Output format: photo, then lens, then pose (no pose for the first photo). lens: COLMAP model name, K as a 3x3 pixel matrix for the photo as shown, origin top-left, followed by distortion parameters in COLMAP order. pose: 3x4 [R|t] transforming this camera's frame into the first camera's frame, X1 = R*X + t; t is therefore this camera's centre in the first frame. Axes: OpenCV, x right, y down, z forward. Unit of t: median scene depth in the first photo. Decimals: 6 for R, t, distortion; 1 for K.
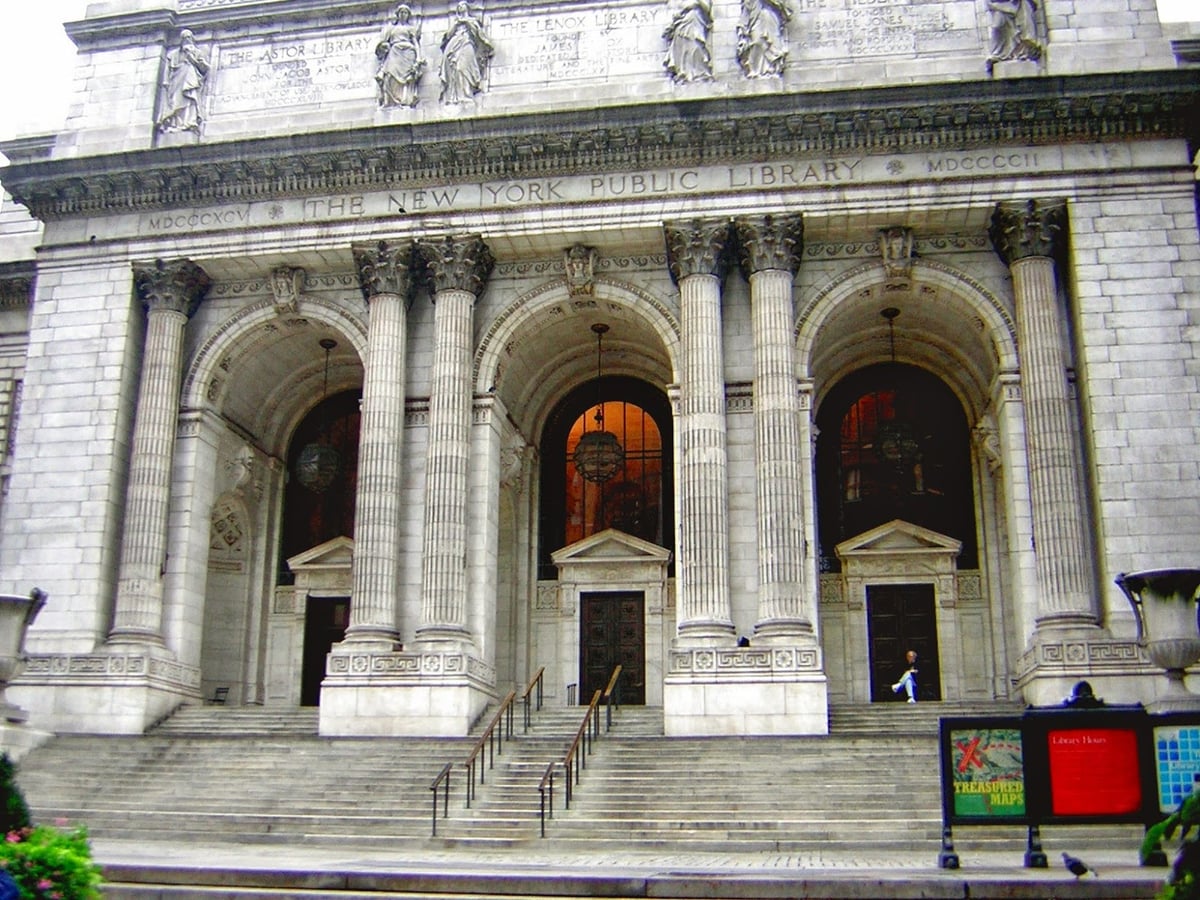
lens RADIAL K [[1316.0, 0, 602.5], [0, 1316.0, 448.5], [0, 0, 1]] dist [-0.113261, 0.000000]
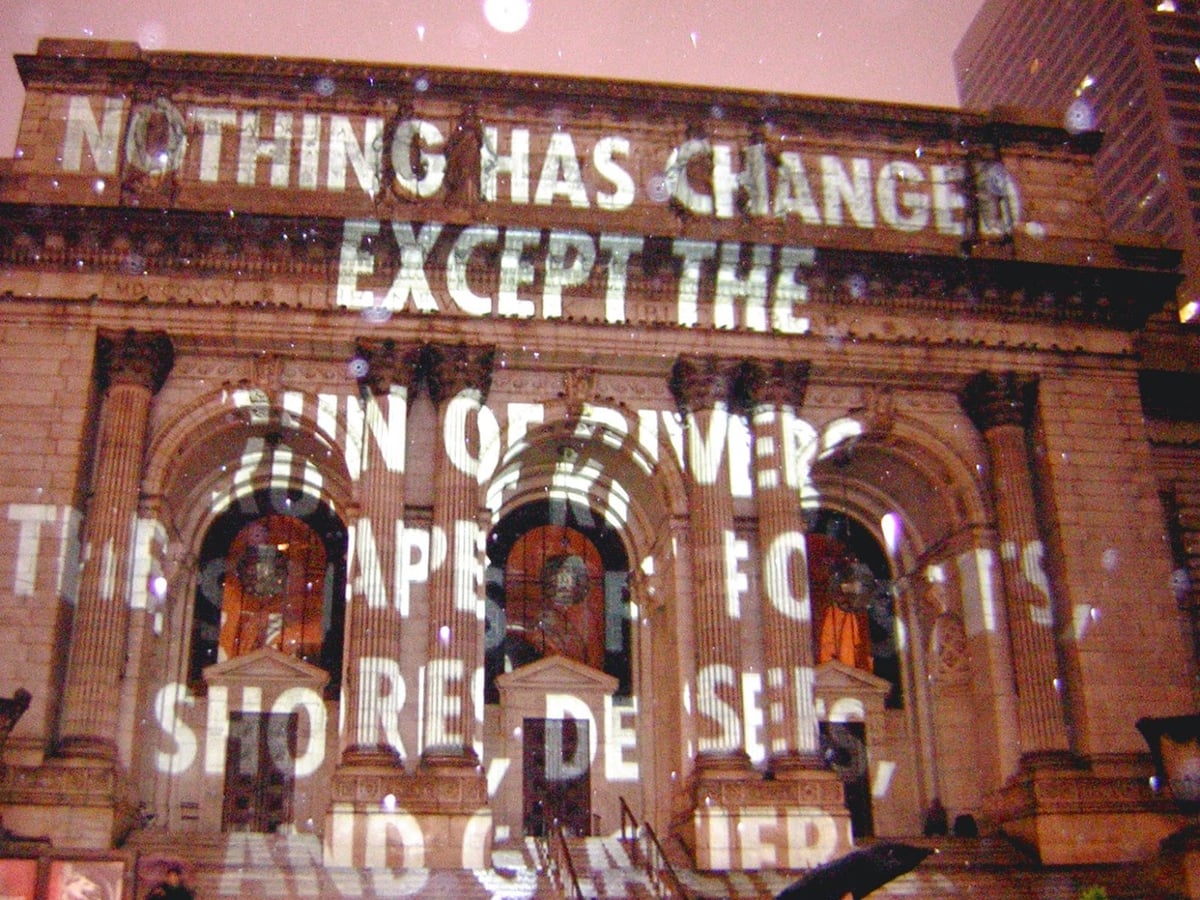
lens RADIAL K [[1316.0, 0, 600.8], [0, 1316.0, 450.4], [0, 0, 1]] dist [-0.113261, 0.000000]
pose [[0.955878, 0.094168, 0.278263, -0.275568], [-0.067641, 0.992331, -0.103460, 0.010642], [-0.285872, 0.080073, 0.954917, 0.048498]]
